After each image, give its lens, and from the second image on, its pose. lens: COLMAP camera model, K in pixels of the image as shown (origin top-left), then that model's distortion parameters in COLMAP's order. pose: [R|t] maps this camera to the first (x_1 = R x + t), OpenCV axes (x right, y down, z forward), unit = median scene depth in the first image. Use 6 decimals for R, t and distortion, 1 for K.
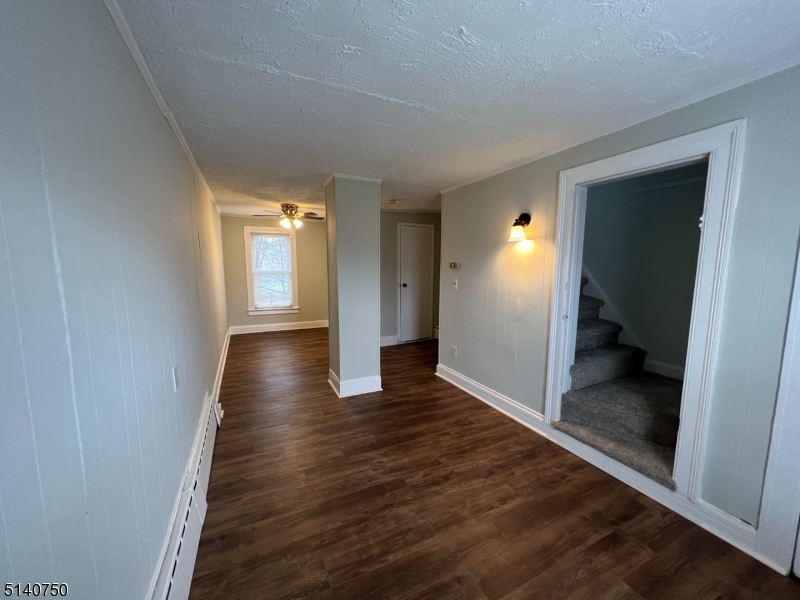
lens RADIAL K [[318.9, 0, 400.0], [0, 318.9, 300.0], [0, 0, 1]] dist [0.000407, -0.000381]
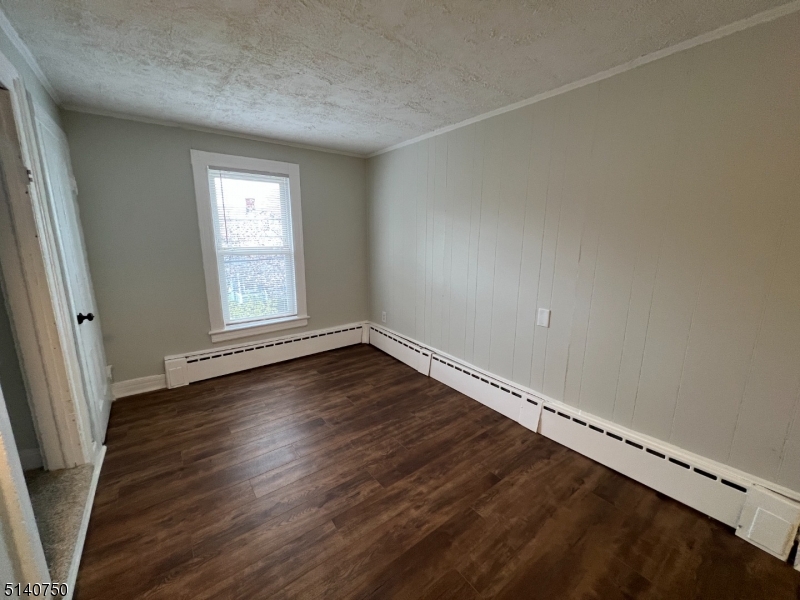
lens RADIAL K [[318.9, 0, 400.0], [0, 318.9, 300.0], [0, 0, 1]] dist [0.000407, -0.000381]
pose [[-0.980501, 0.028847, -0.194387, 0.123092], [-0.032095, 0.952379, 0.303222, -0.182078], [0.193877, 0.303548, -0.932883, 1.771072]]
